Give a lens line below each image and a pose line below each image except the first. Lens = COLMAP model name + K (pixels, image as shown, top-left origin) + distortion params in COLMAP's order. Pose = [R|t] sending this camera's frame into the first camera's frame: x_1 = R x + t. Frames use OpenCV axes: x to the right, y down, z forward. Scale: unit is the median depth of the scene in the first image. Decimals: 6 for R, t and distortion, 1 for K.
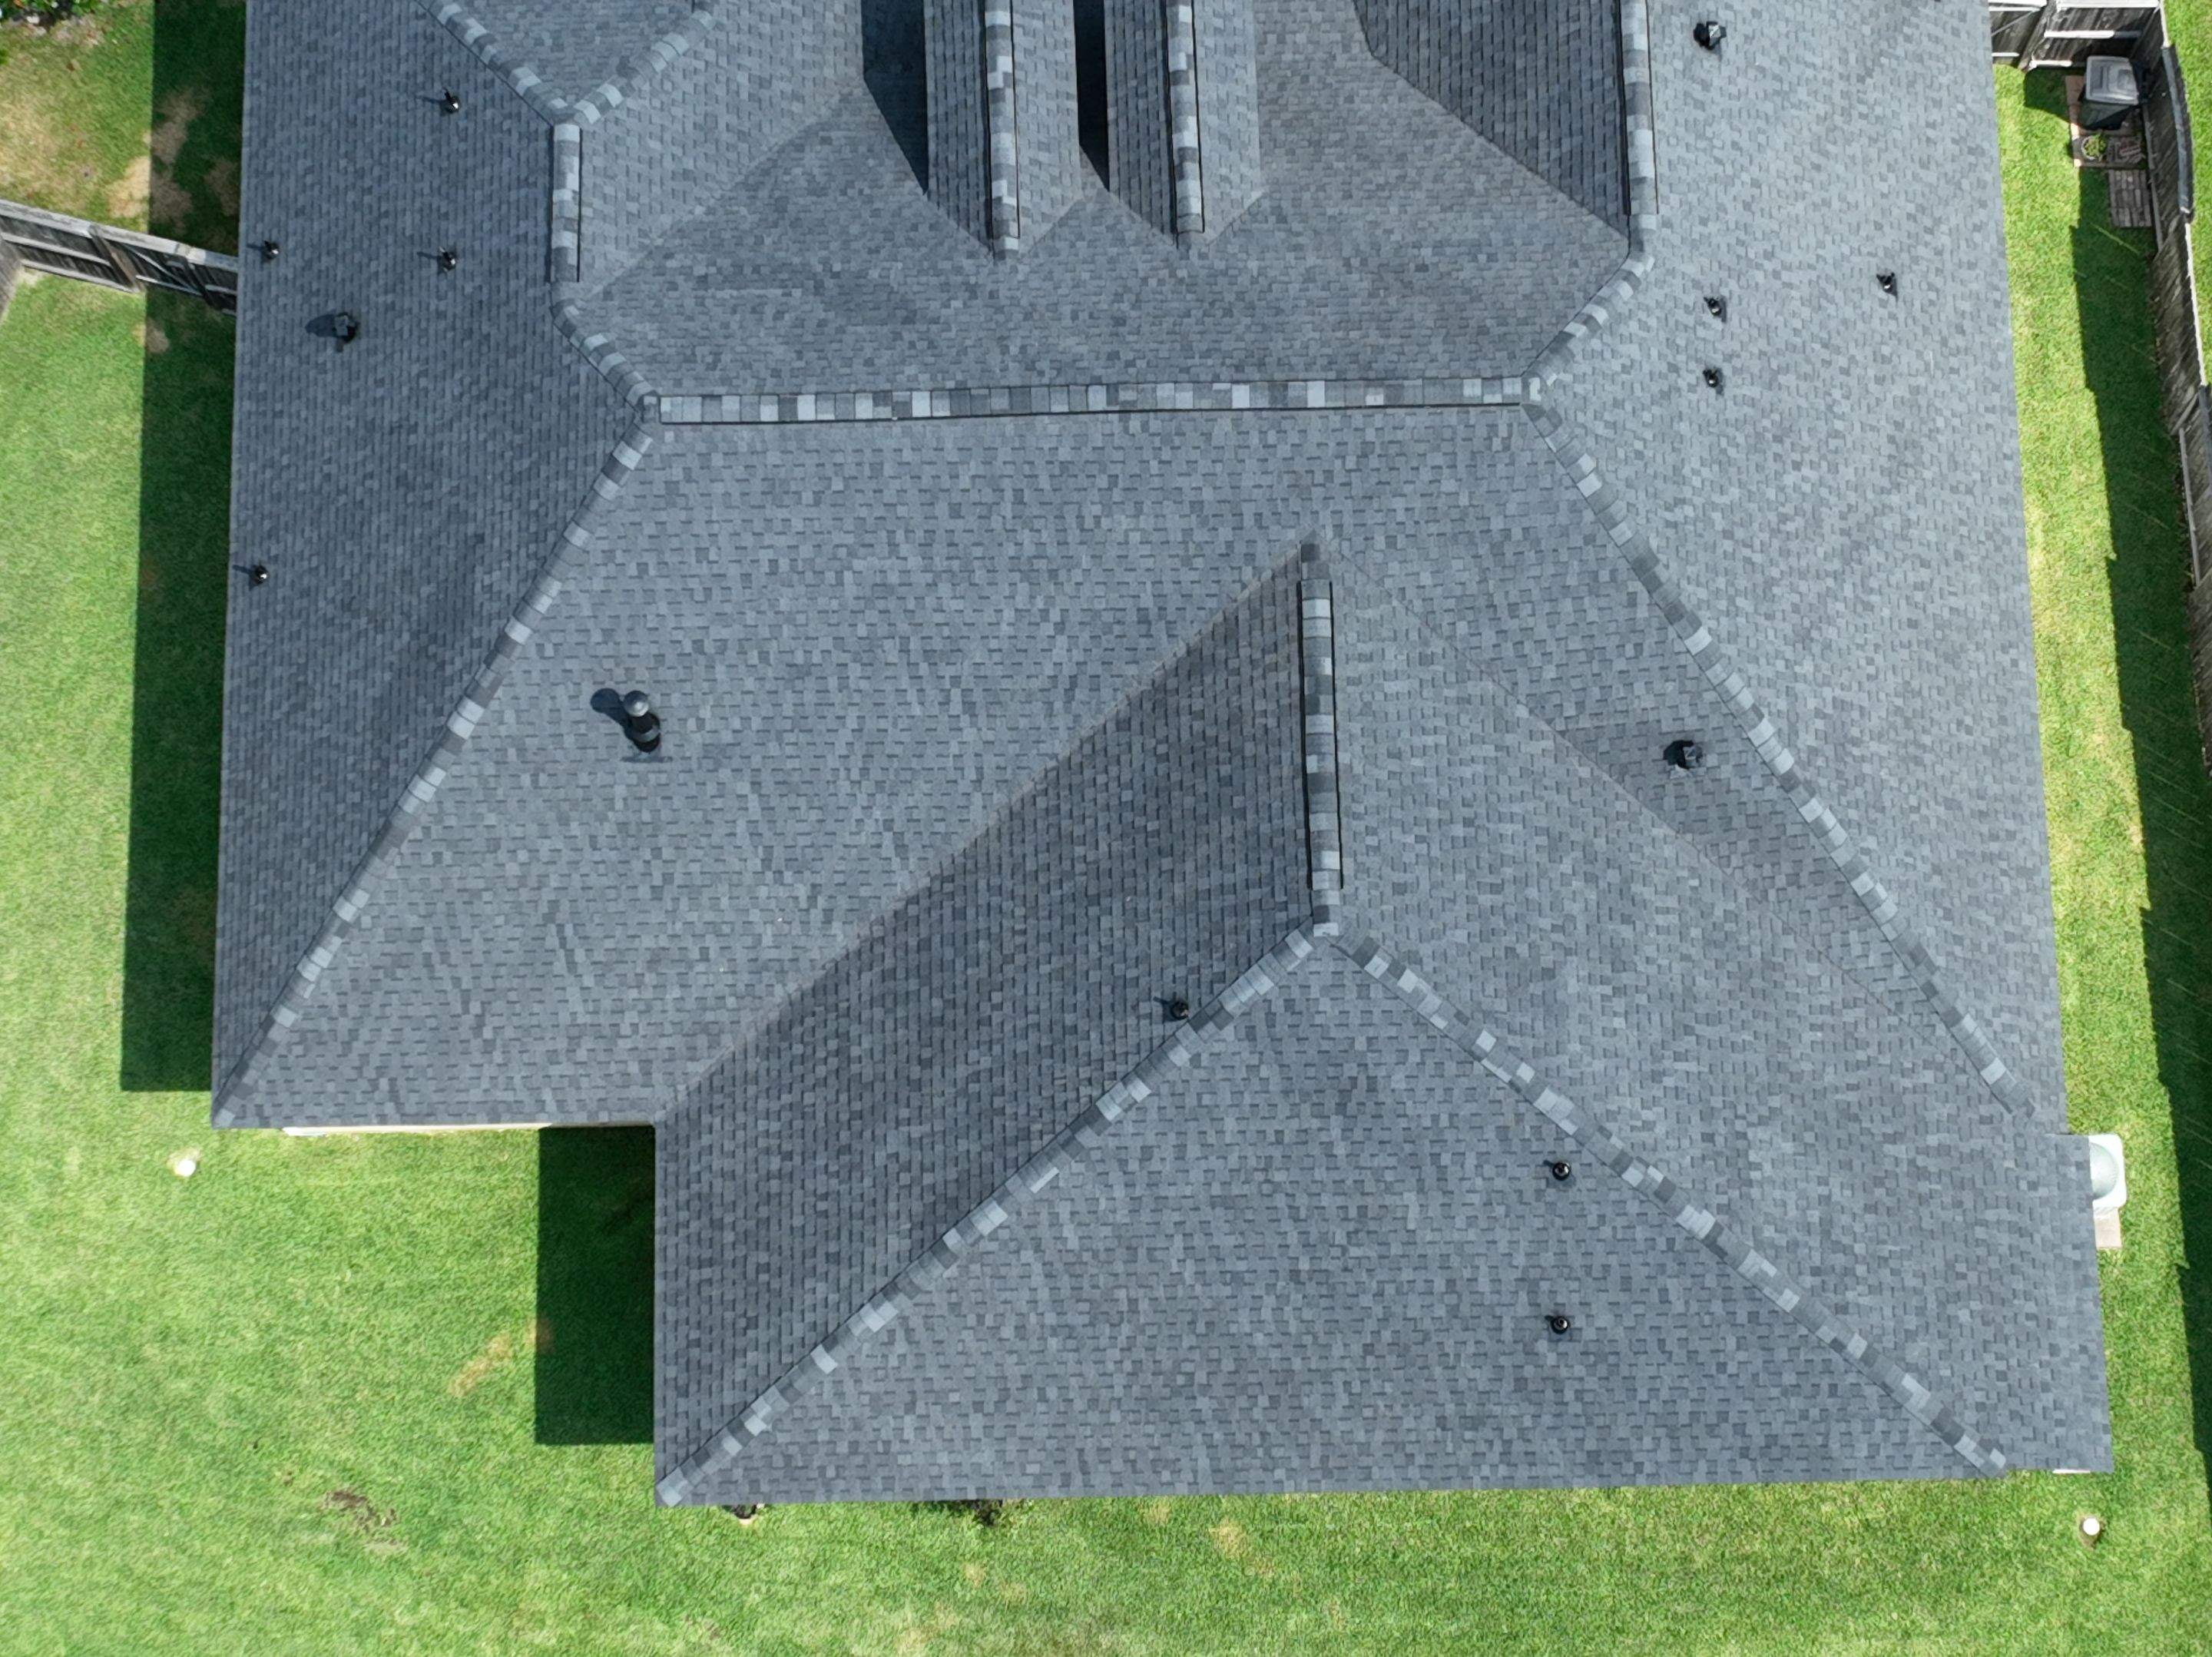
lens RADIAL K [[4280.9, 0, 1166.5], [0, 4280.9, 805.8], [0, 0, 1]] dist [0.016469, -0.131639]
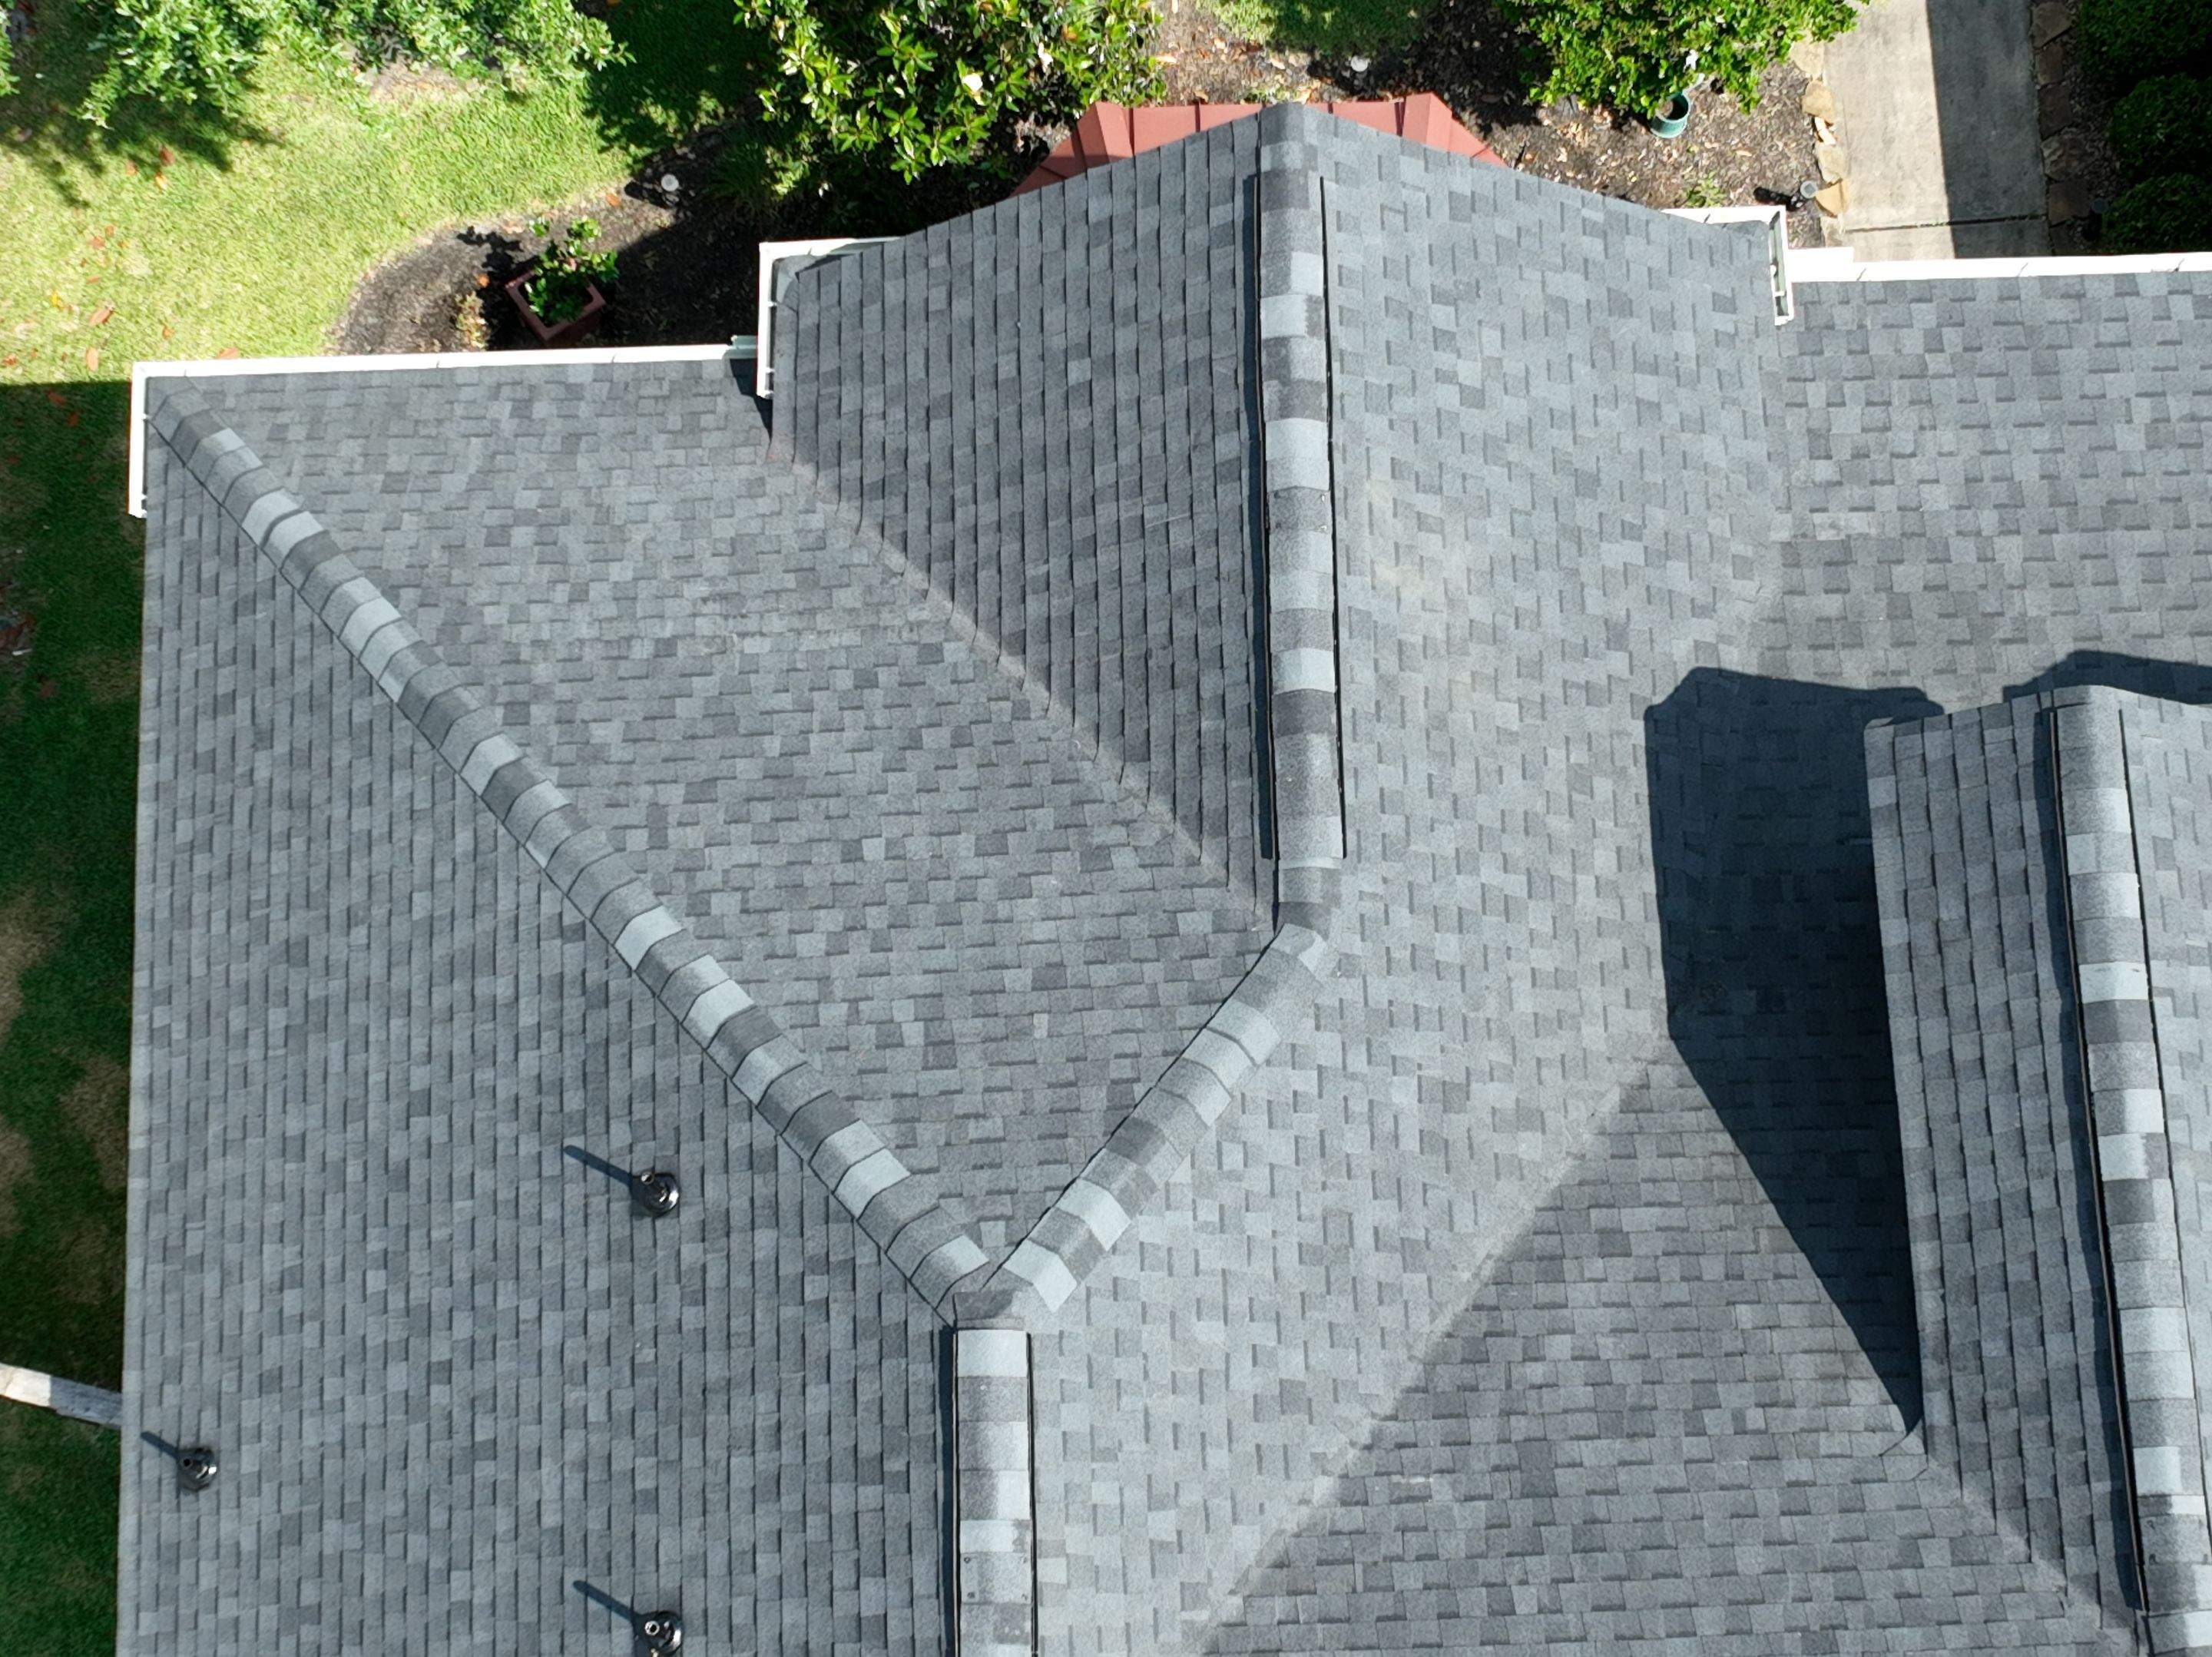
lens RADIAL K [[4325.7, 0, 1171.5], [0, 4325.7, 802.0], [0, 0, 1]] dist [0.016103, -0.018696]
pose [[0.999935, -0.011298, -0.001390, -0.122149], [0.011300, 0.999935, 0.001494, -0.201962], [0.001373, -0.001510, 0.999998, 0.622261]]
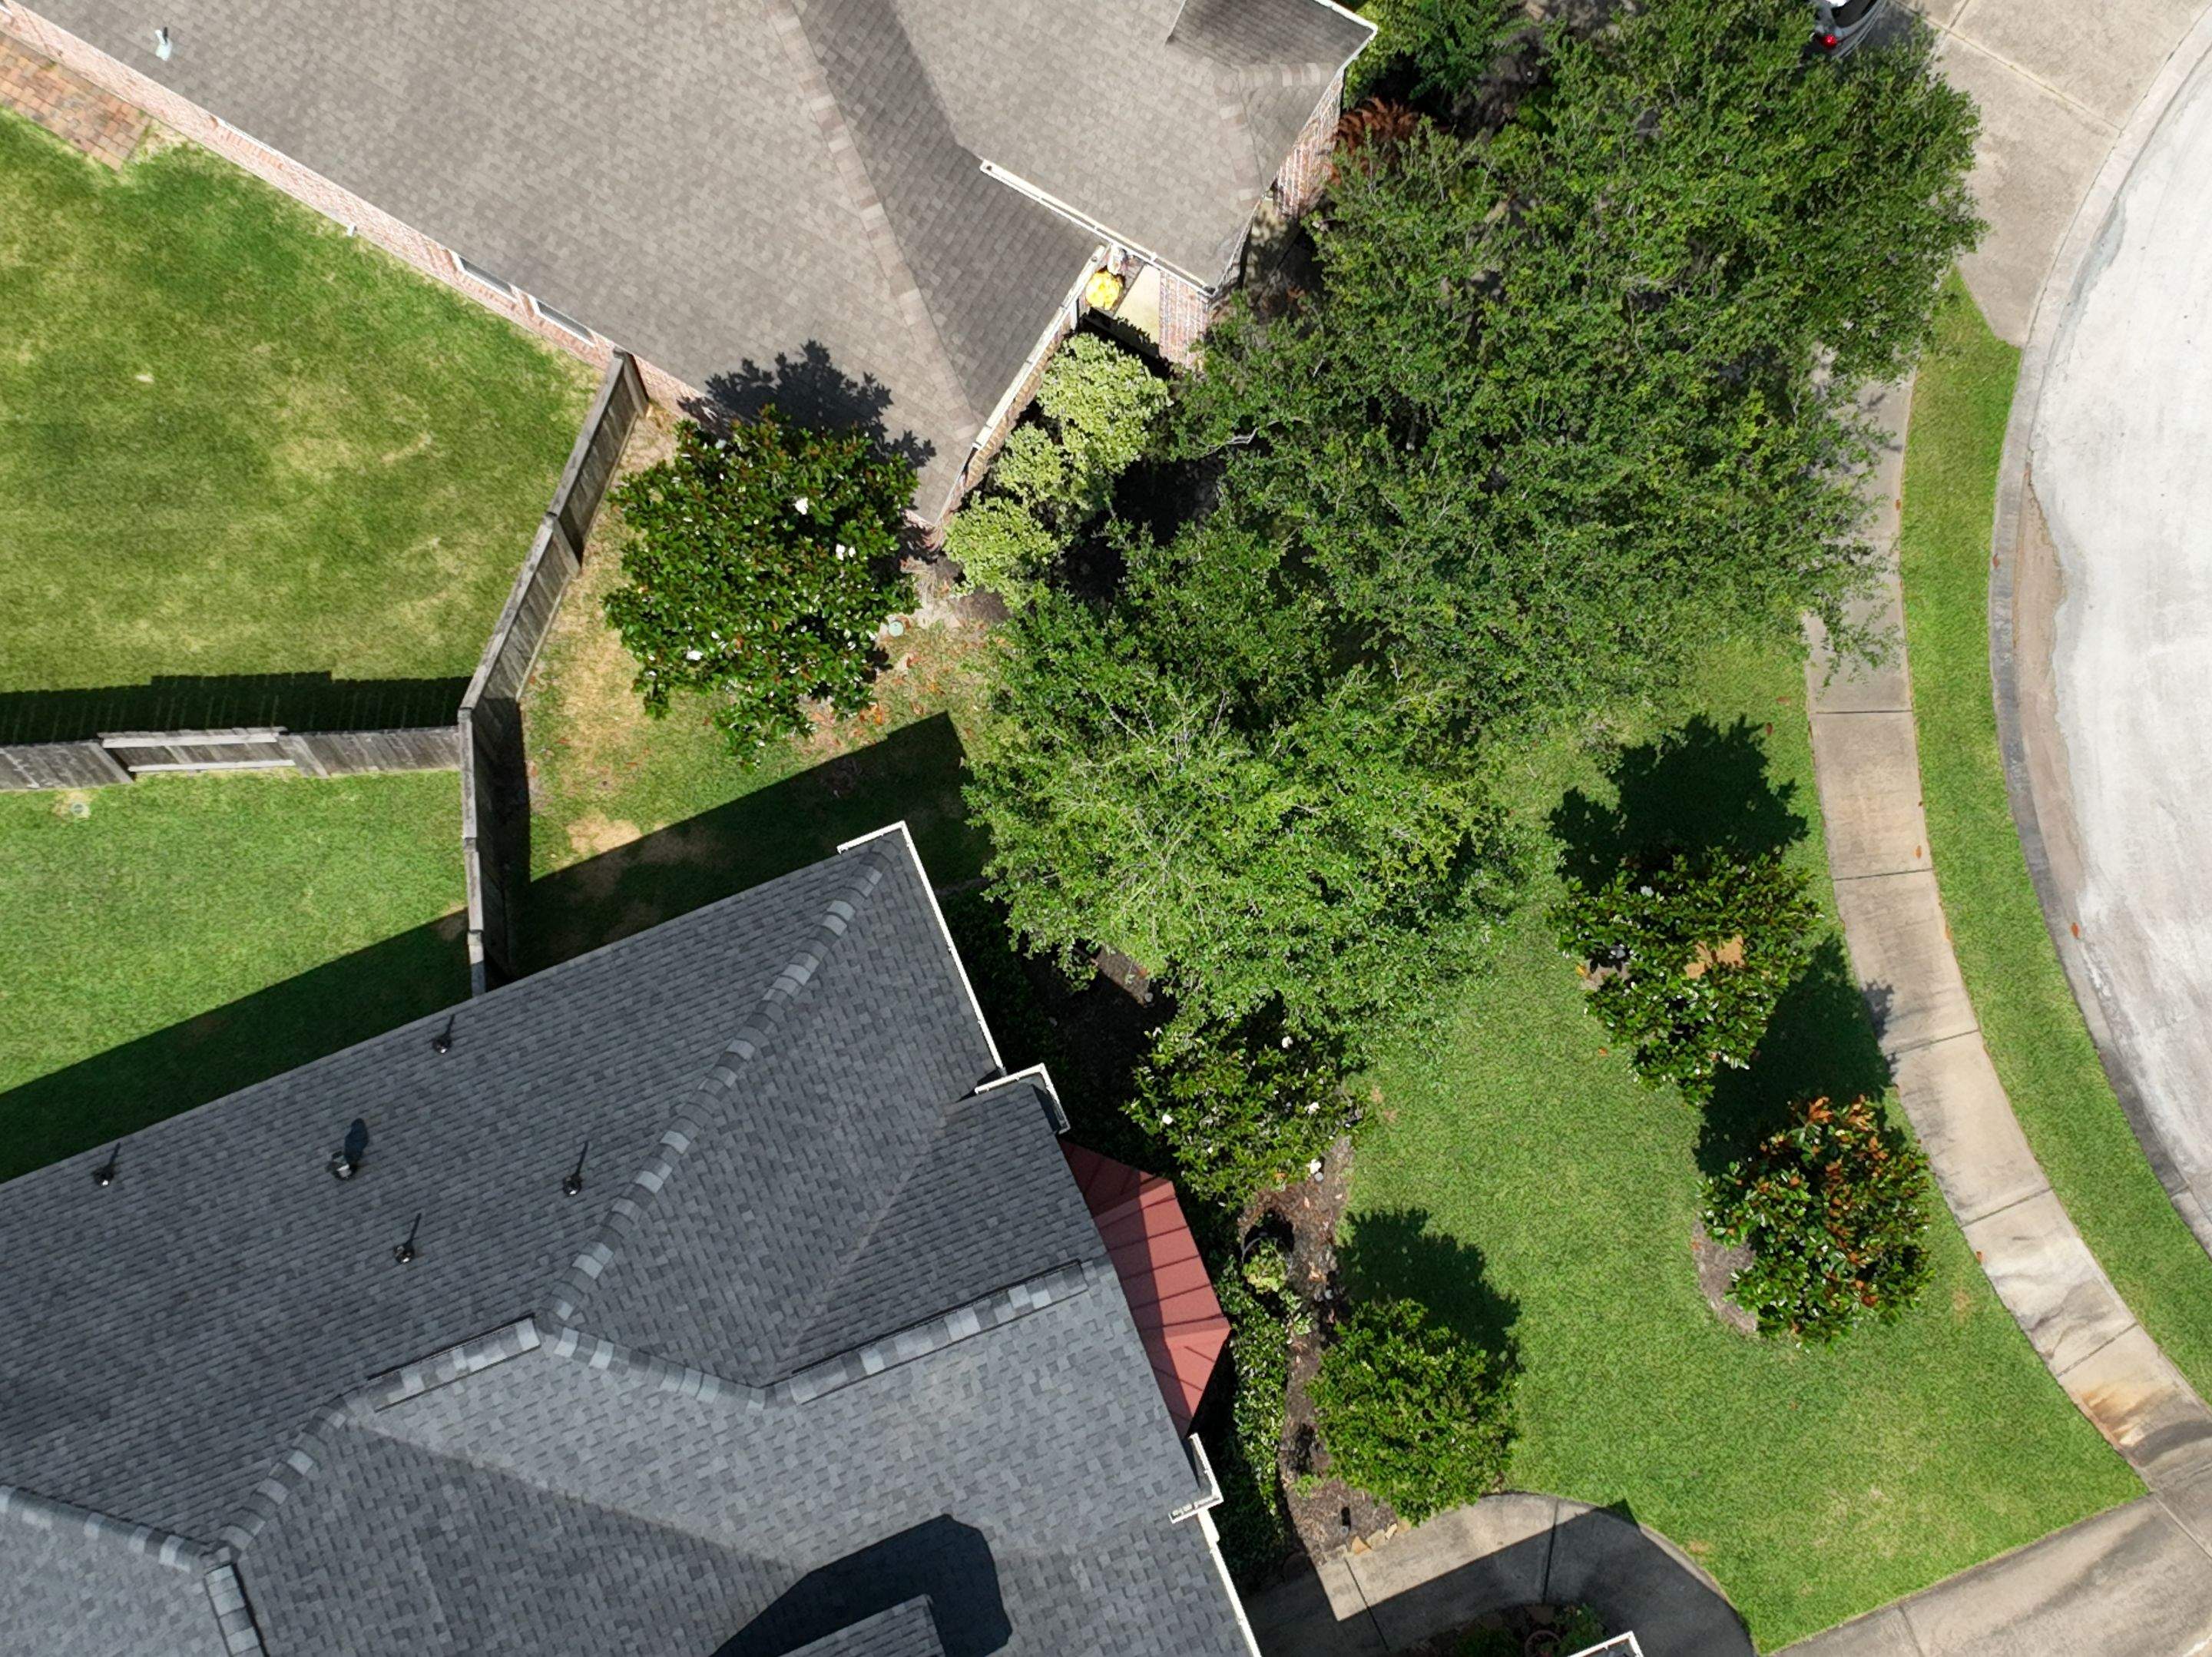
lens RADIAL K [[4280.9, 0, 1166.5], [0, 4280.9, 805.8], [0, 0, 1]] dist [0.016469, -0.131639]
pose [[0.358726, 0.907468, -0.218670, 0.008303], [-0.907034, 0.394206, 0.147954, -0.459072], [0.220465, 0.145266, 0.964517, 0.117918]]
